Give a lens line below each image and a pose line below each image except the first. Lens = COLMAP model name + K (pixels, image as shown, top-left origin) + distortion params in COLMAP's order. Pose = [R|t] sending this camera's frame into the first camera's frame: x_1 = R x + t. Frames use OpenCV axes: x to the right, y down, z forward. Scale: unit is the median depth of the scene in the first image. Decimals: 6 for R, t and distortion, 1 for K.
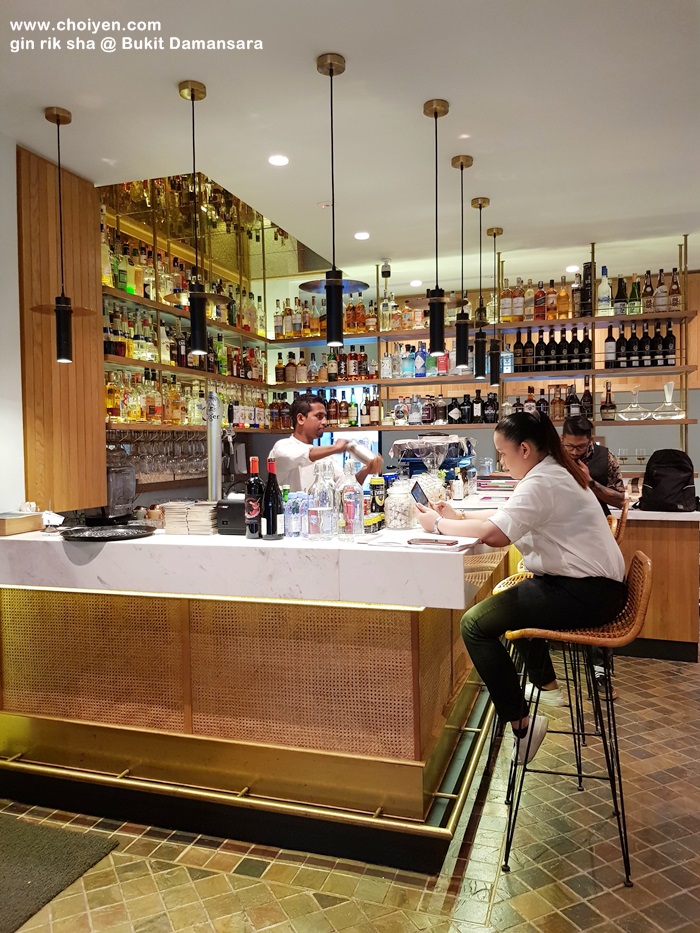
lens RADIAL K [[729.6, 0, 346.4], [0, 729.6, 473.1], [0, 0, 1]] dist [0.006703, 0.000205]
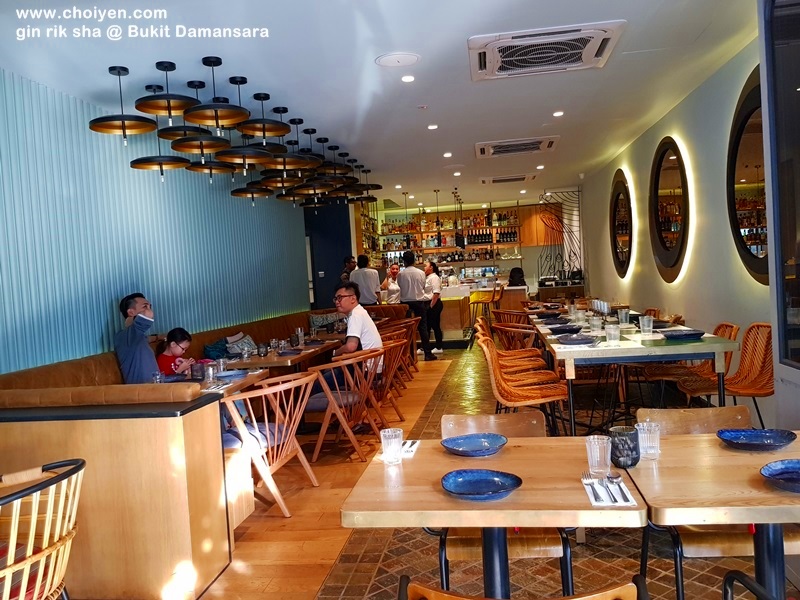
lens RADIAL K [[625.6, 0, 404.0], [0, 625.6, 299.3], [0, 0, 1]] dist [0.006703, 0.000205]
pose [[0.981950, -0.060814, 0.179096, -0.515823], [0.057611, 0.998073, 0.023036, 0.014439], [-0.180152, -0.012303, 0.983562, -1.528157]]
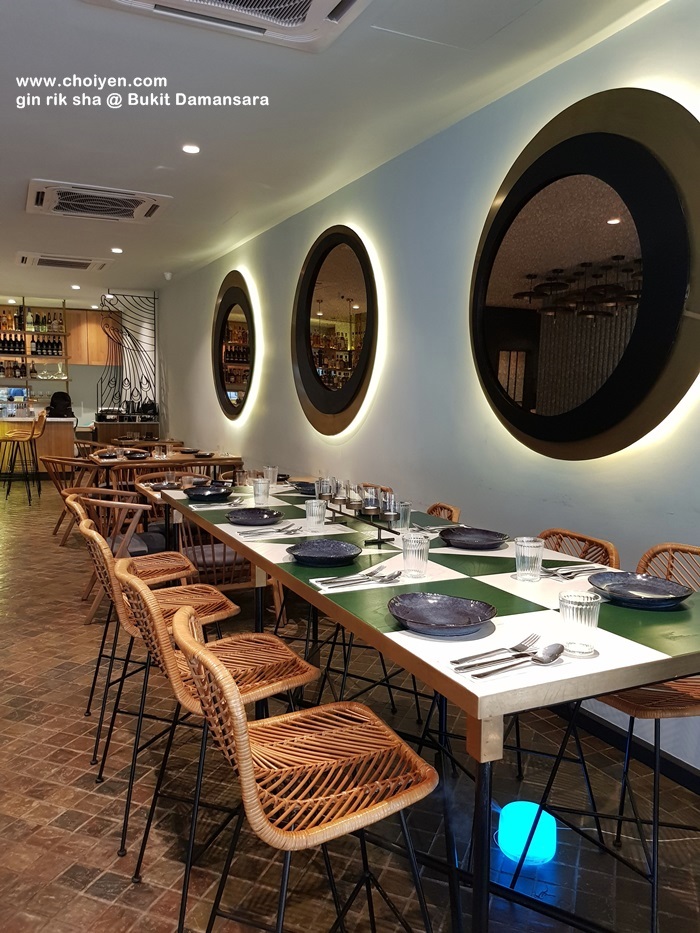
lens RADIAL K [[729.6, 0, 347.7], [0, 729.6, 488.8], [0, 0, 1]] dist [0.006703, 0.000205]
pose [[0.728943, -0.067982, 0.681190, -0.481363], [-0.011057, 0.993758, 0.111008, 0.005922], [-0.684485, -0.088450, 0.723642, -1.291295]]
